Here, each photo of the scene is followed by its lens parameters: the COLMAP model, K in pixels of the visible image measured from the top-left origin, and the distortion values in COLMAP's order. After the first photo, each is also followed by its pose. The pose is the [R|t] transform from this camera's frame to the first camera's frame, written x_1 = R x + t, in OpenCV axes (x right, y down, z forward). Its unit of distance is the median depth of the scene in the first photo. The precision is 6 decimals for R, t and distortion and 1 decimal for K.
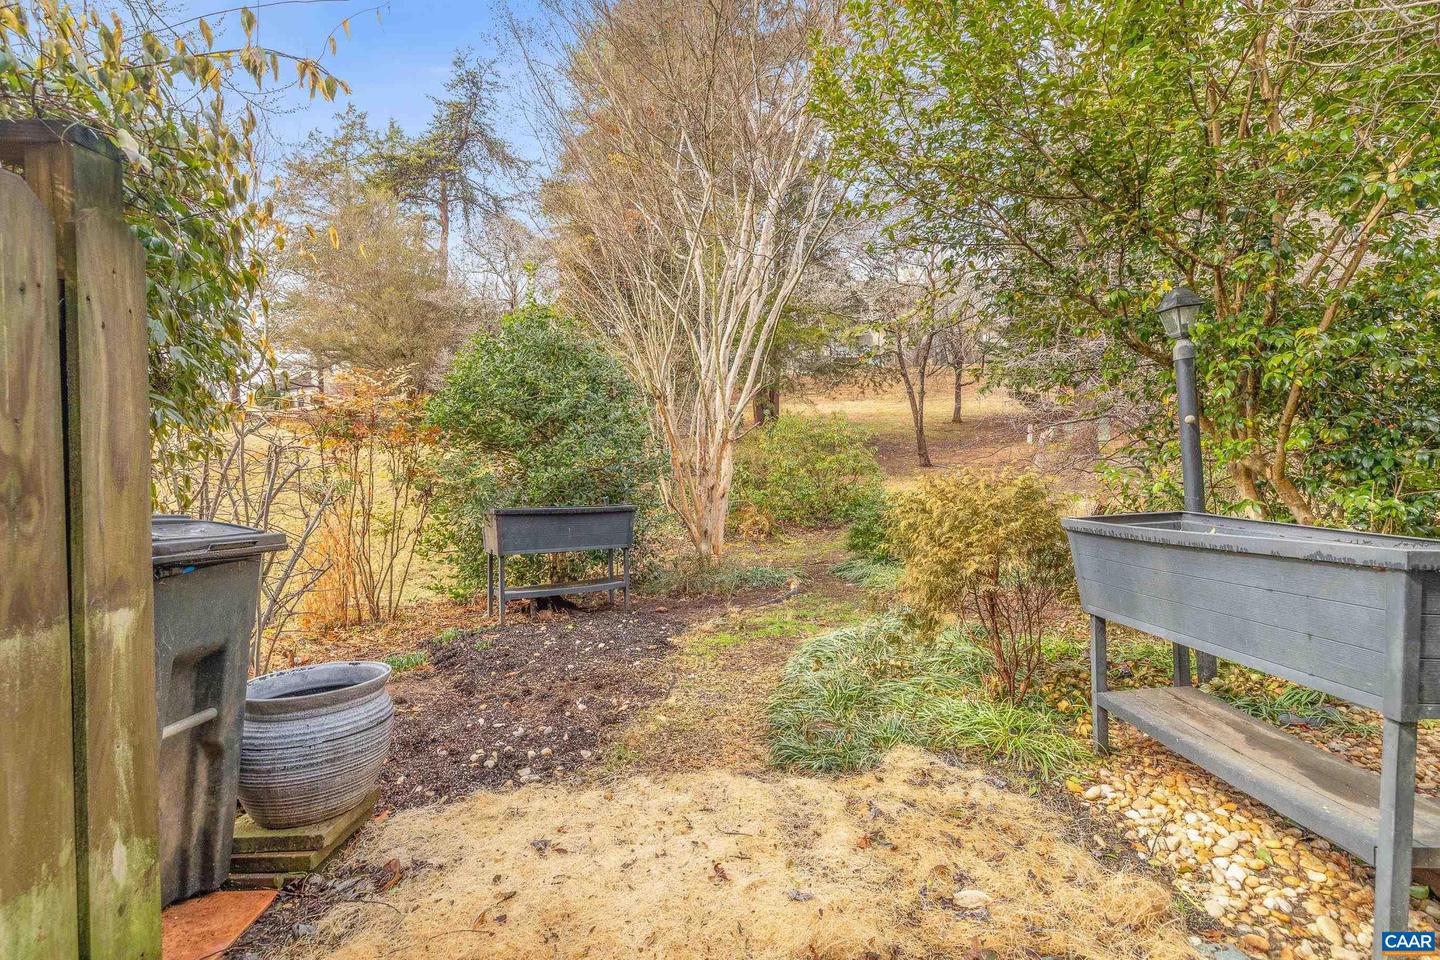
lens RADIAL K [[652.1, 0, 722.7], [0, 652.1, 471.4], [0, 0, 1]] dist [0.001072, 0.000000]
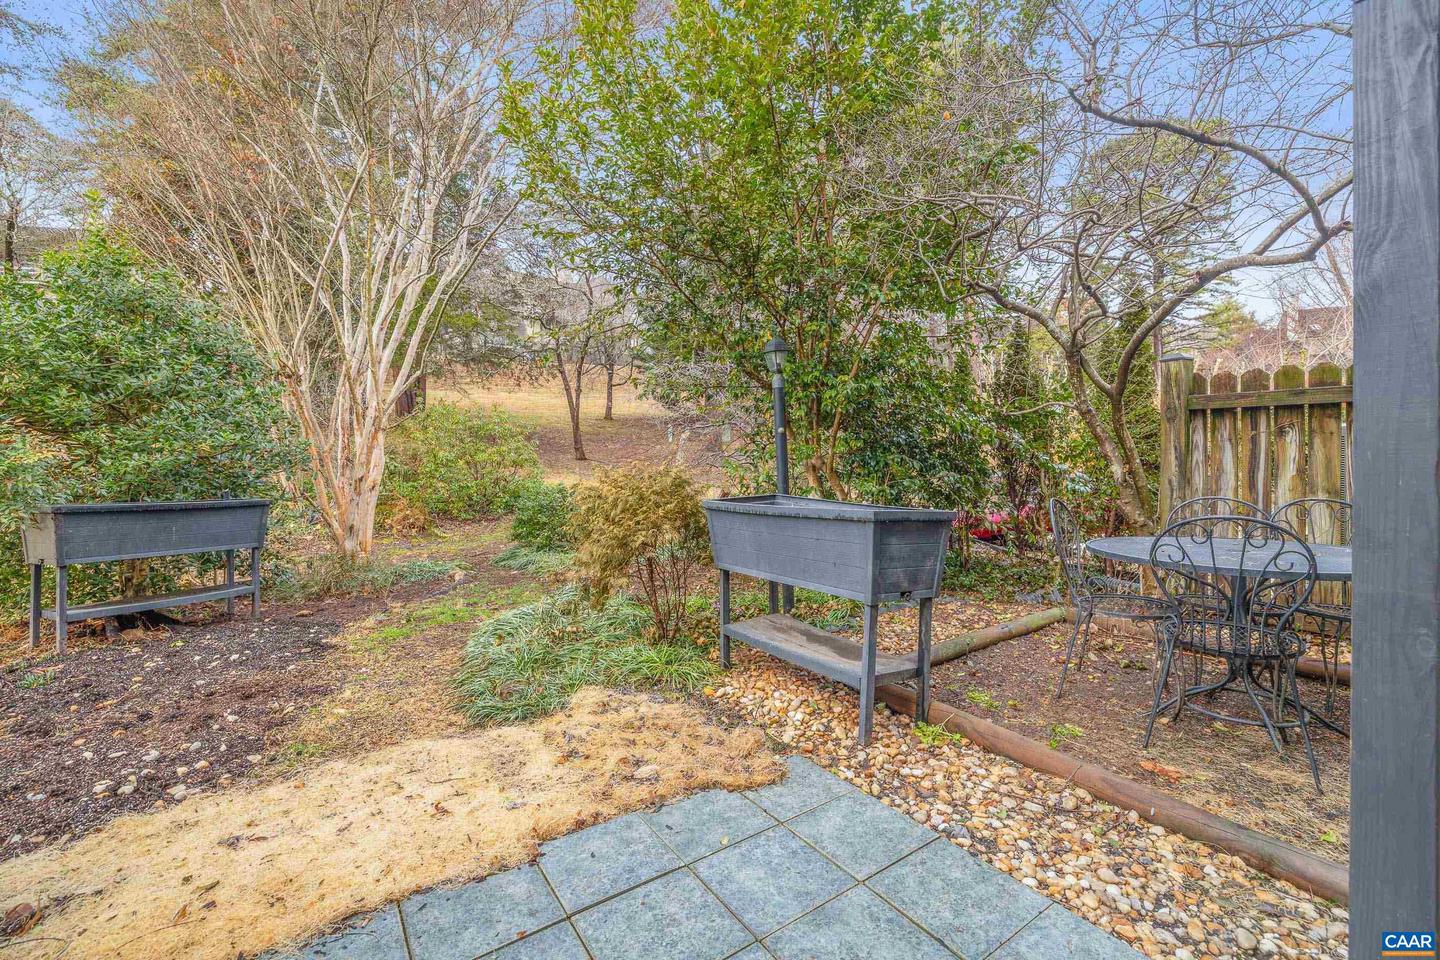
lens RADIAL K [[652.1, 0, 722.7], [0, 652.1, 471.4], [0, 0, 1]] dist [0.001072, 0.000000]
pose [[0.864512, 0.007111, 0.502562, -0.106372], [-0.012601, 0.999892, 0.007527, 0.000936], [-0.502454, -0.012840, 0.864508, -0.163010]]
